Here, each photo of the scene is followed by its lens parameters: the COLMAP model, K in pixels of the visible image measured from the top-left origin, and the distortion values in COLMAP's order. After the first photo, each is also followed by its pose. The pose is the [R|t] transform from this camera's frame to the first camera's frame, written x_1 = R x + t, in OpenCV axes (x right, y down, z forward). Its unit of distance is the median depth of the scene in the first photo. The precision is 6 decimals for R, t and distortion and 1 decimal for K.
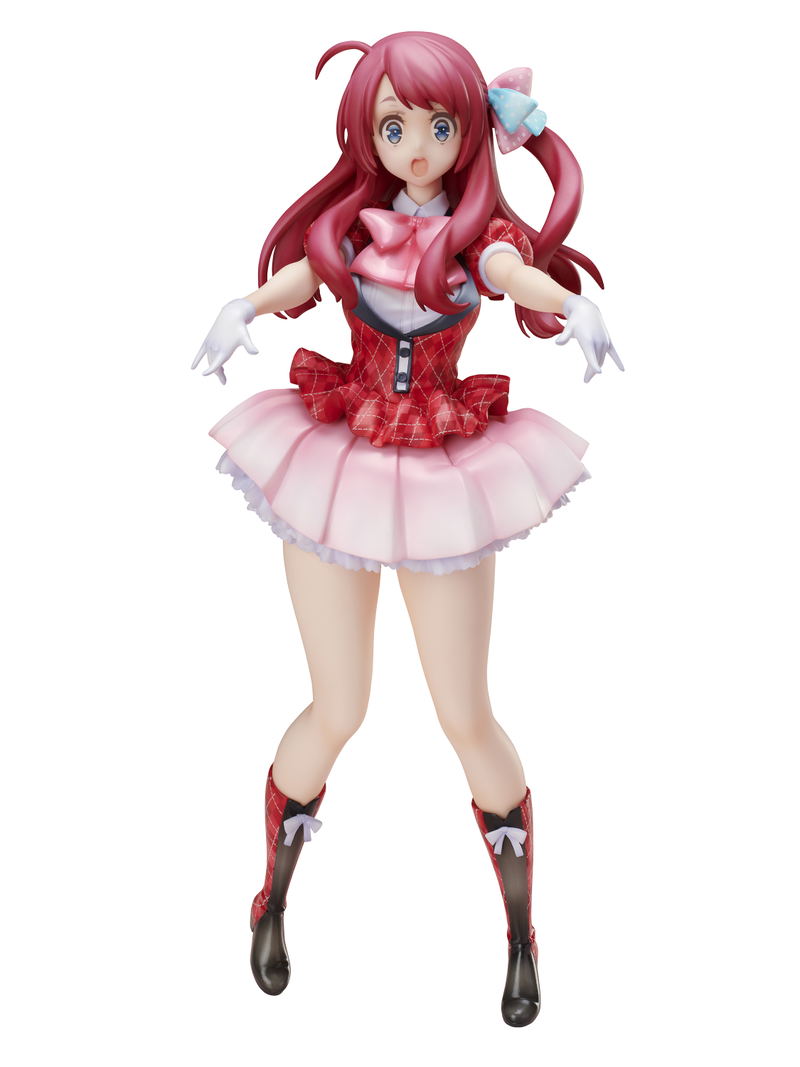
lens RADIAL K [[3156.0, 0, 400.0], [0, 3156.0, 533.5], [0, 0, 1]] dist [-0.376538, -0.455464]
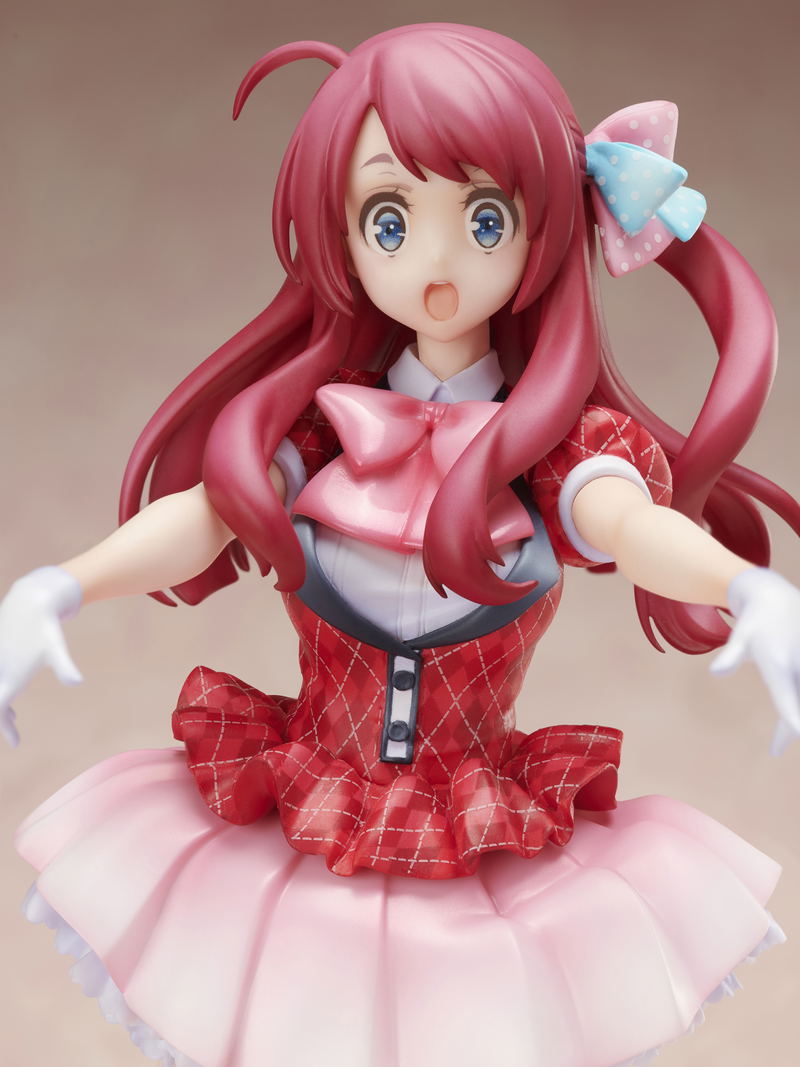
lens RADIAL K [[4688.7, 0, 400.0], [0, 4688.7, 533.5], [0, 0, 1]] dist [-0.077387, 0.388765]
pose [[0.999371, 0.012374, -0.033246, 0.024646], [-0.014929, 0.996863, -0.077732, -0.023729], [0.032180, 0.078179, 0.996420, 0.275895]]
